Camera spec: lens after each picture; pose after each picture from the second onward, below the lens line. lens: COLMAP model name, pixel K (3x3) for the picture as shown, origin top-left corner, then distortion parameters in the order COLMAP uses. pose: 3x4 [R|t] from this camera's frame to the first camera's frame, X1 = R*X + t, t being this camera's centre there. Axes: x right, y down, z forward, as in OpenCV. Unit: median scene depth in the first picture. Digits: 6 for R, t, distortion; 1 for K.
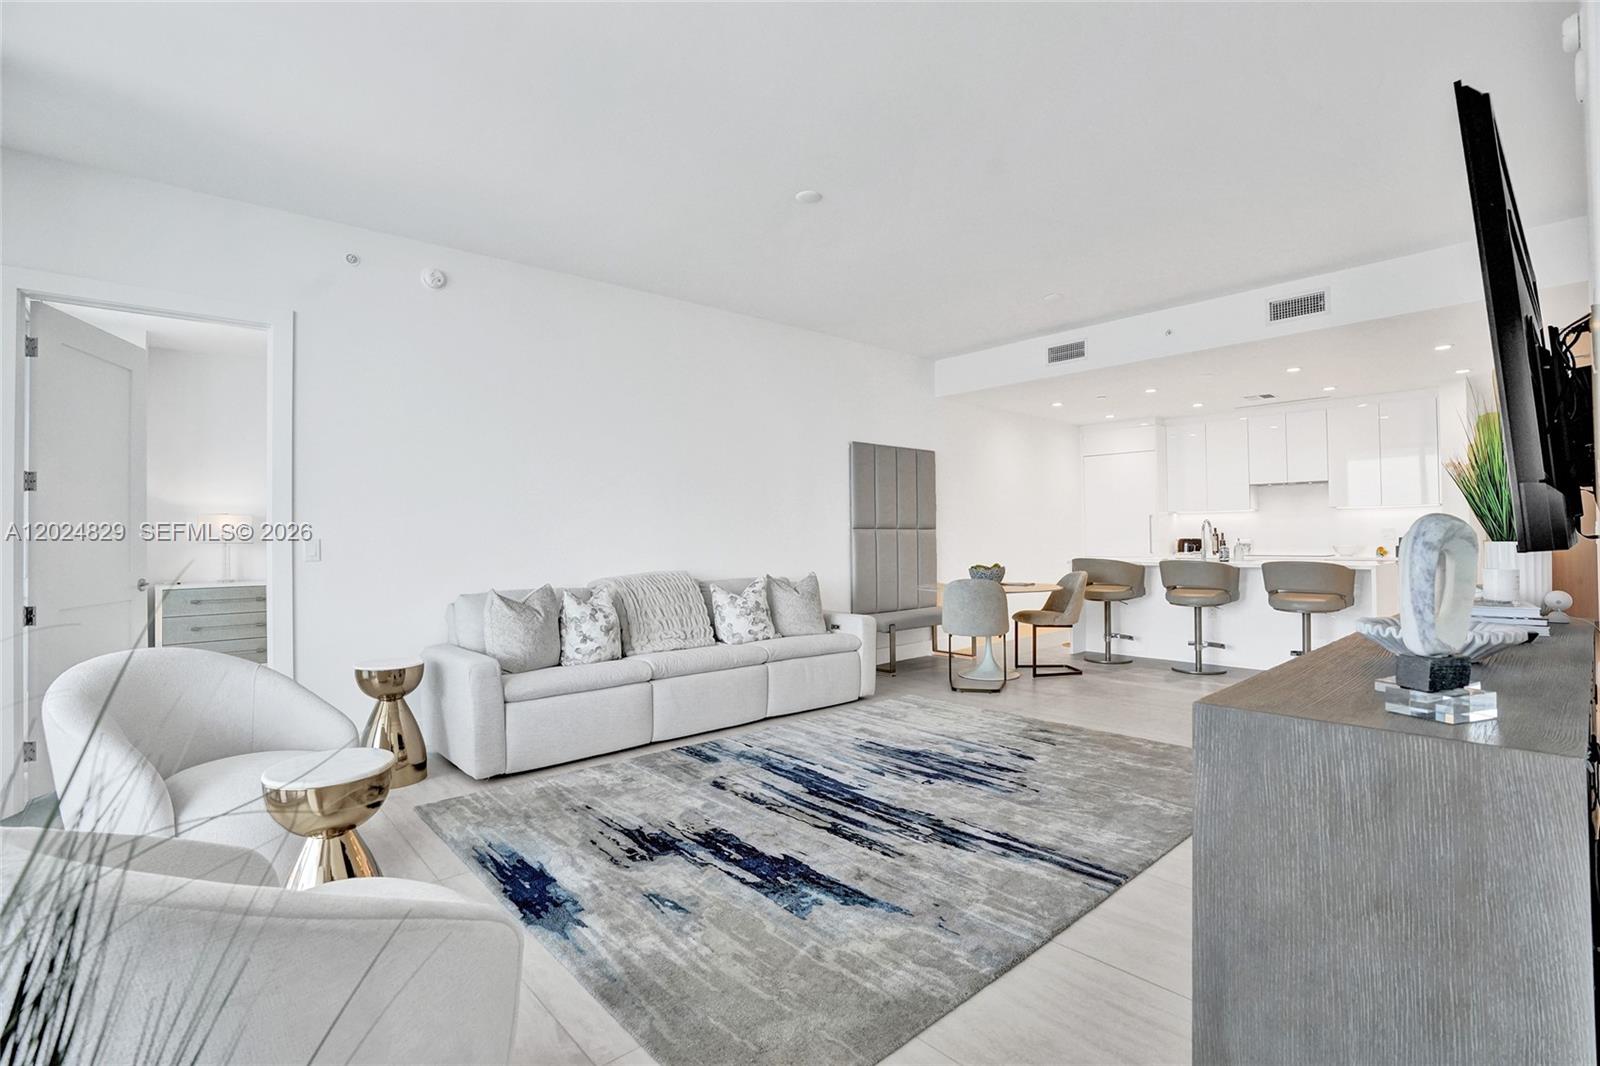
lens RADIAL K [[723.5, 0, 831.8], [0, 723.5, 525.5], [0, 0, 1]] dist [-0.032256, 0.005898]
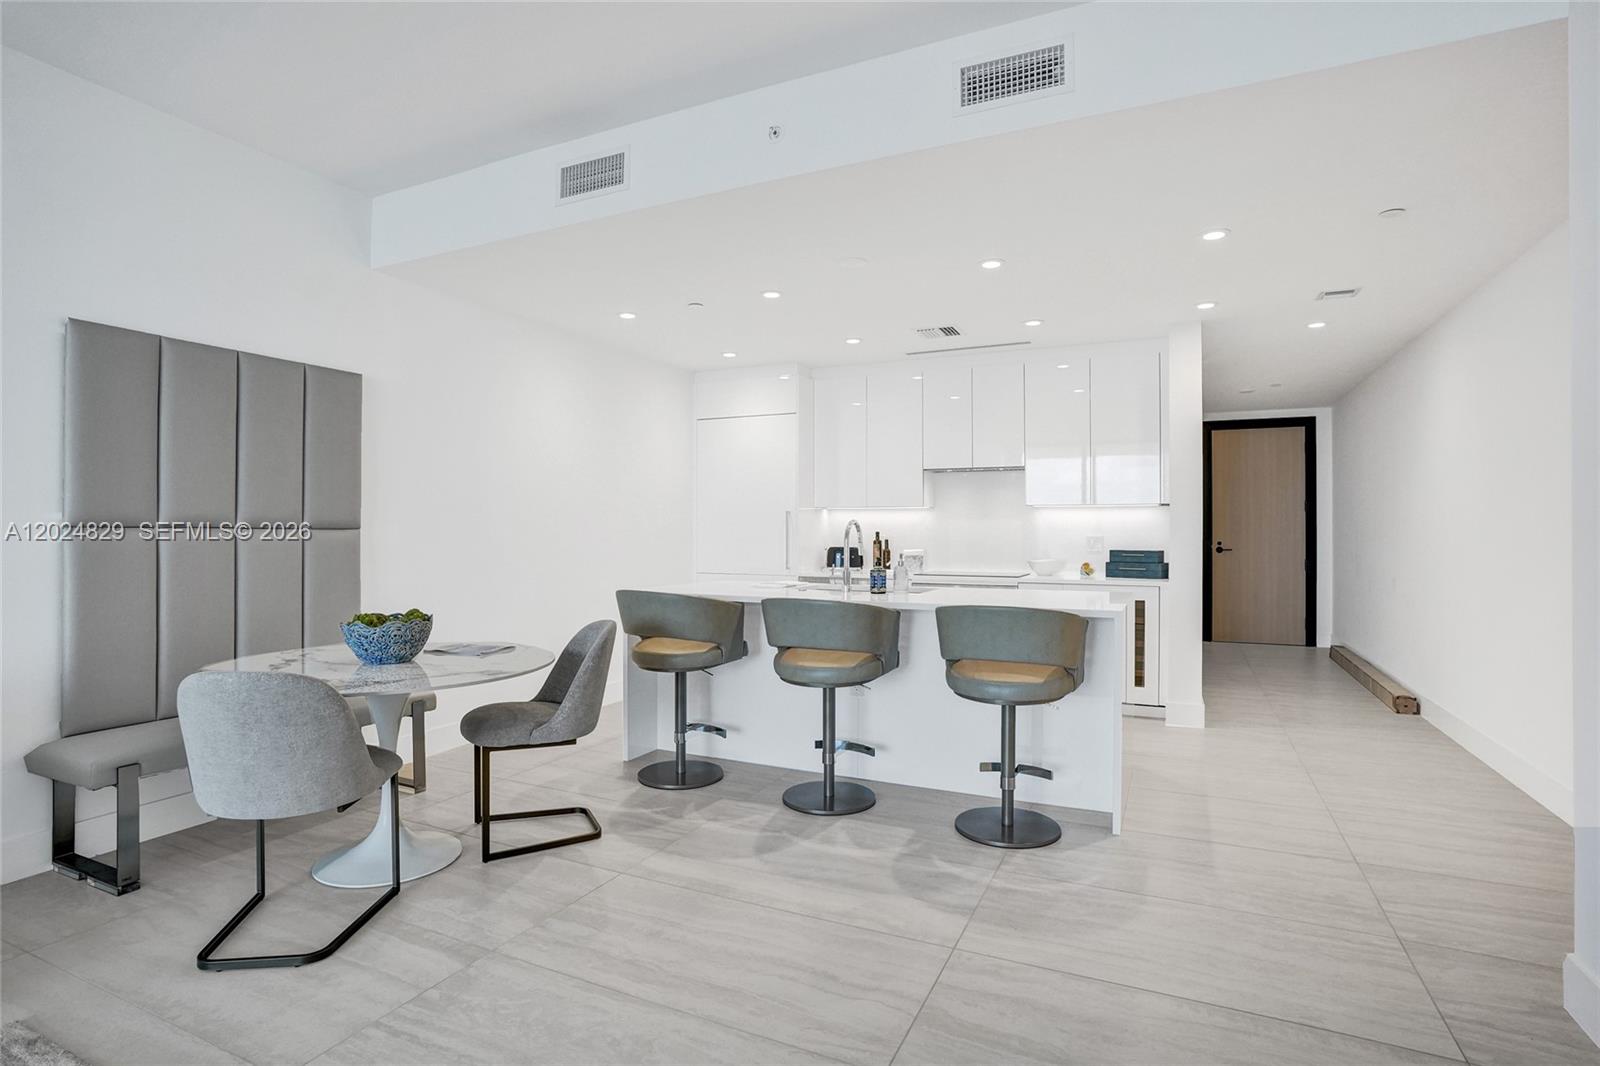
lens RADIAL K [[774.0, 0, 792.9], [0, 774.0, 530.5], [0, 0, 1]] dist [0.008189, -0.002641]
pose [[0.938234, 0.012261, 0.345784, 0.434963], [-0.016422, 0.999824, 0.009106, -0.008028], [-0.345612, -0.014221, 0.938270, 0.716436]]
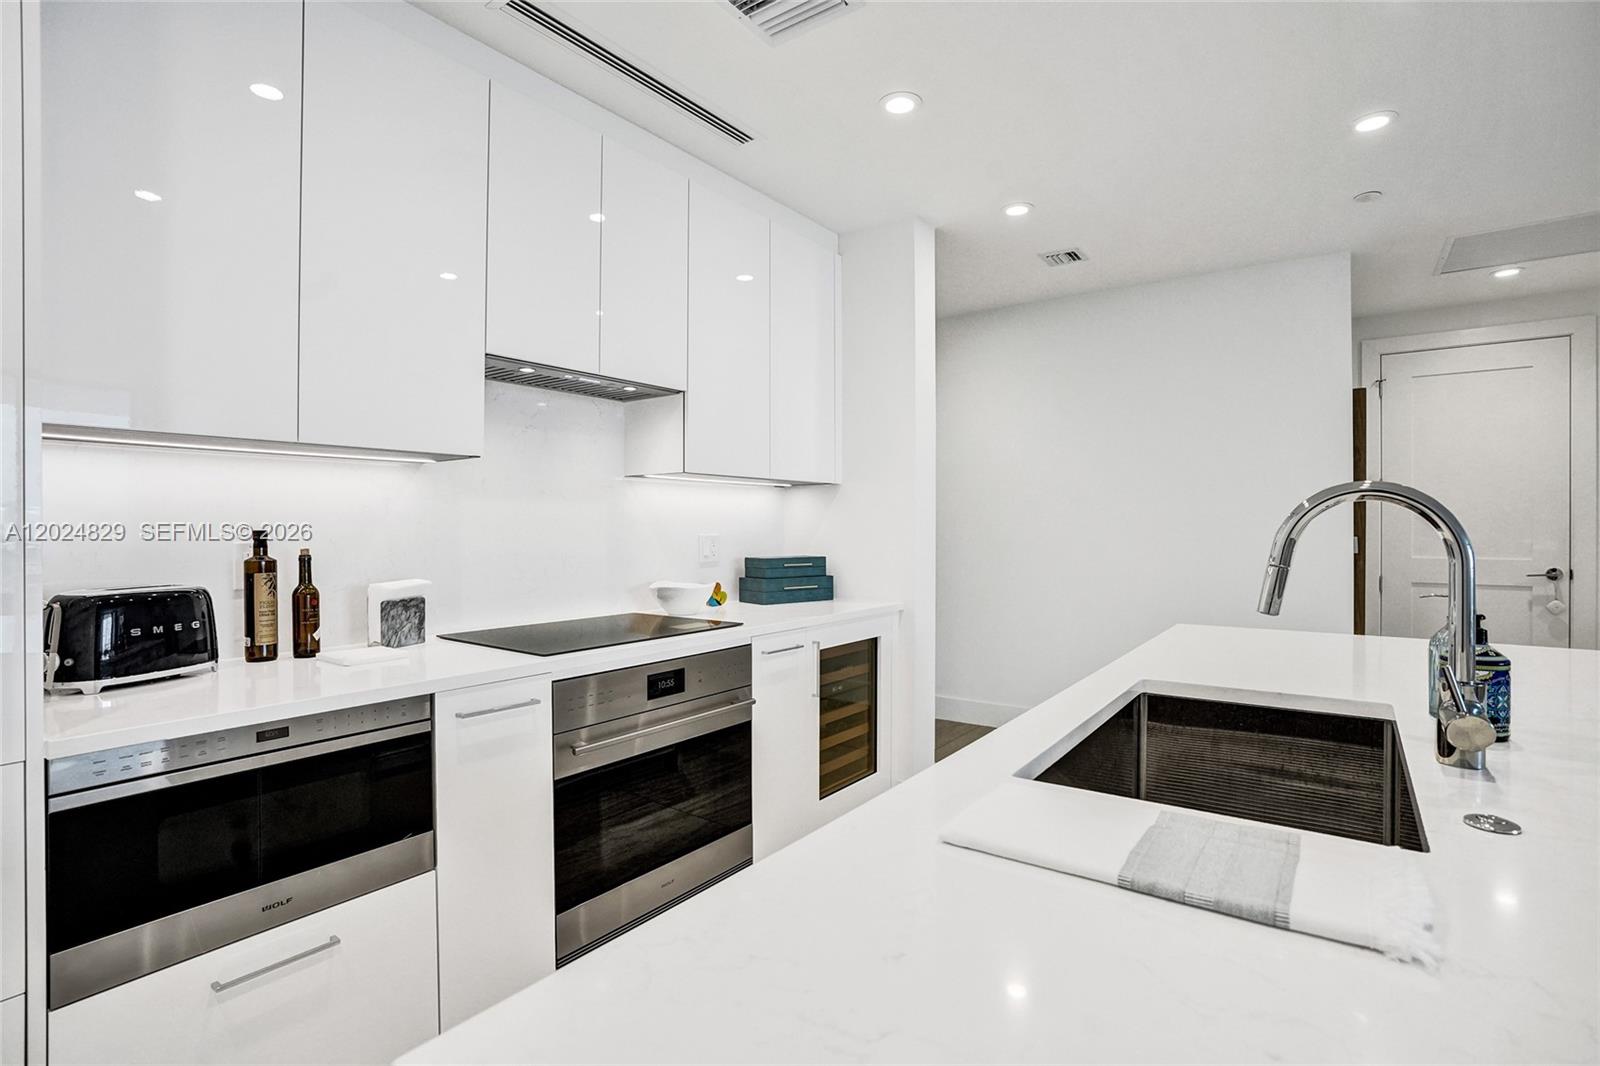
lens RADIAL K [[774.0, 0, 785.0], [0, 774.0, 536.8], [0, 0, 1]] dist [0.008189, -0.002641]
pose [[-0.206620, -0.006633, 0.978399, 0.640378], [-0.015665, 0.999871, 0.003470, 0.004424], [-0.978296, -0.014610, -0.206698, 2.035491]]
